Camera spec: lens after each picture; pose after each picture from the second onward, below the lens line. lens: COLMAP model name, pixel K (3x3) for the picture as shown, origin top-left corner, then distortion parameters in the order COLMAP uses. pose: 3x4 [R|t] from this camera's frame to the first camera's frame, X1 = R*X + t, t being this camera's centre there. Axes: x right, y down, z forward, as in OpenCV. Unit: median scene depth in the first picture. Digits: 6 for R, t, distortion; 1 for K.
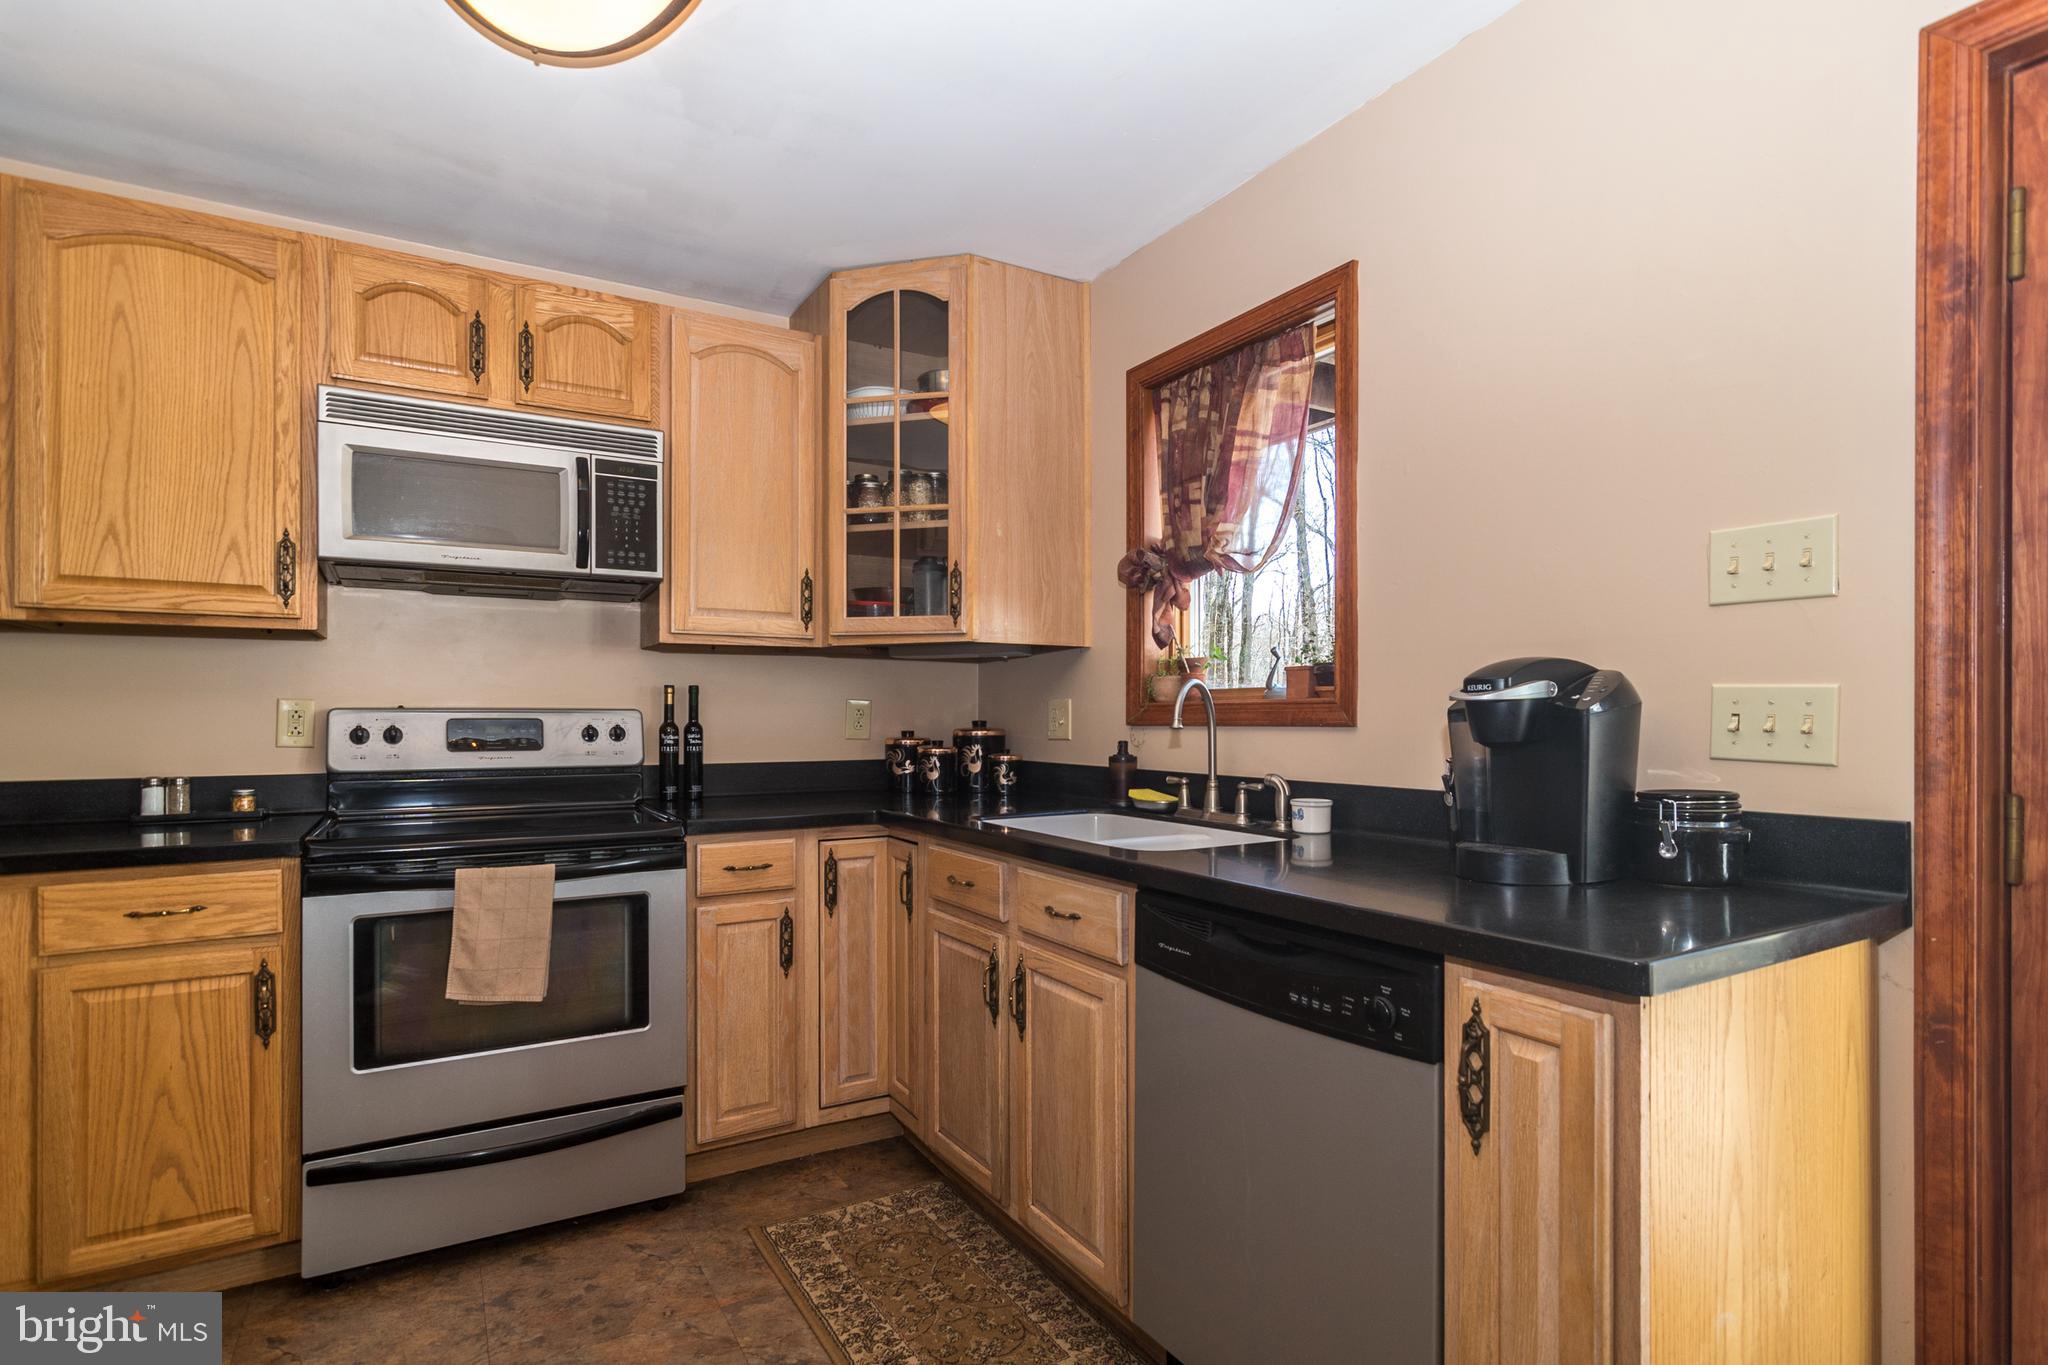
lens RADIAL K [[993.5, 0, 1021.3], [0, 993.5, 696.5], [0, 0, 1]] dist [0.001601, 0.001161]
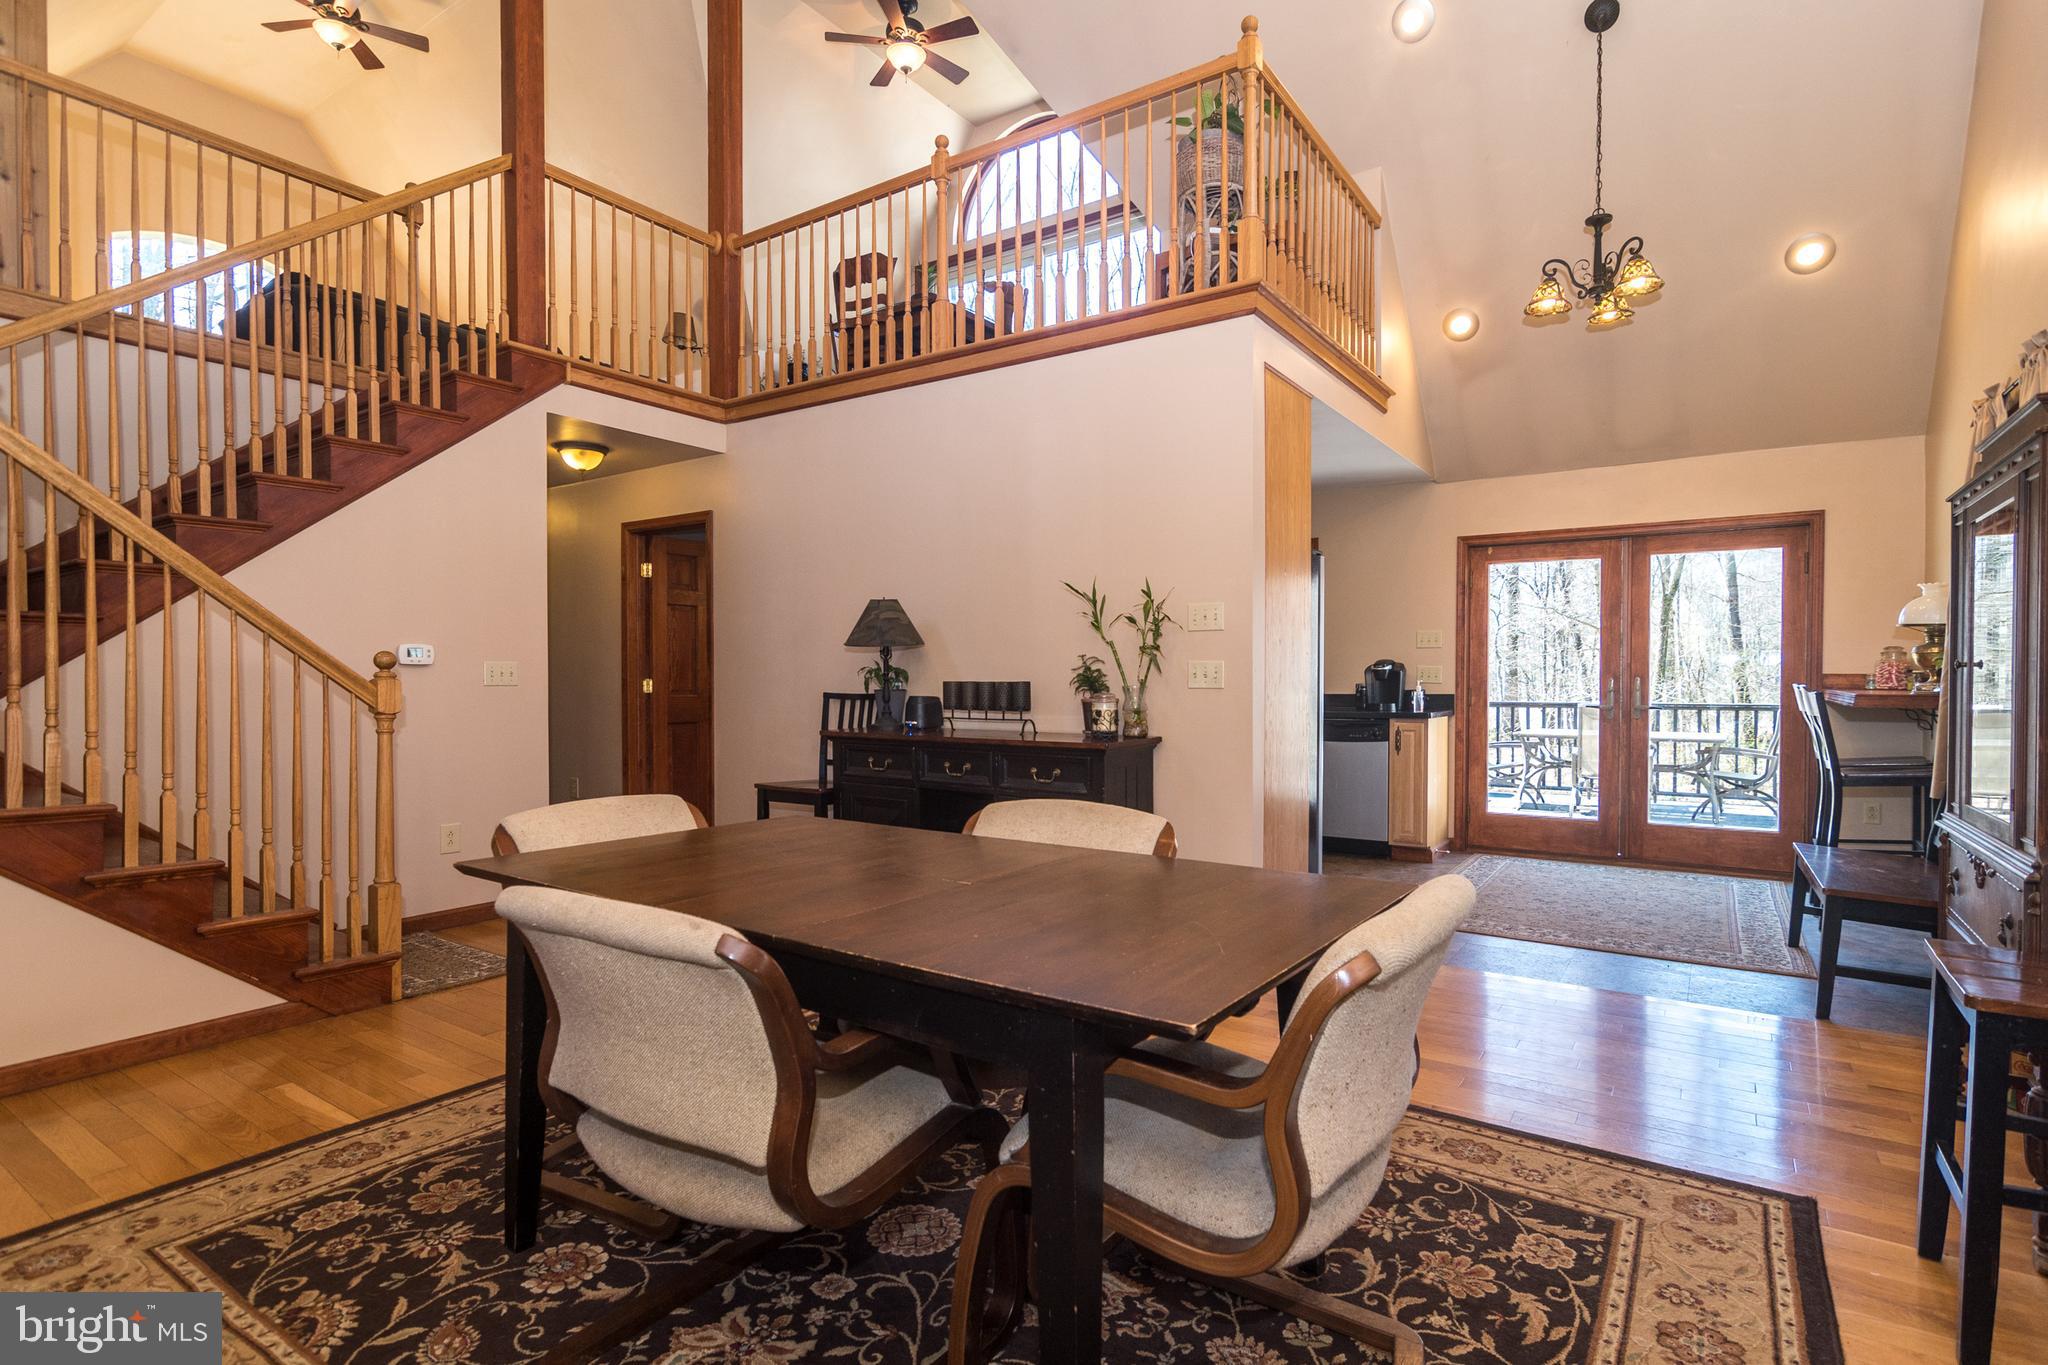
lens RADIAL K [[993.5, 0, 1024.3], [0, 993.5, 689.4], [0, 0, 1]] dist [0.001601, 0.001161]
pose [[0.911551, -0.003315, 0.411175, -3.177447], [-0.001565, 0.999932, 0.011531, 0.049797], [-0.411185, -0.011155, 0.911484, -2.696031]]
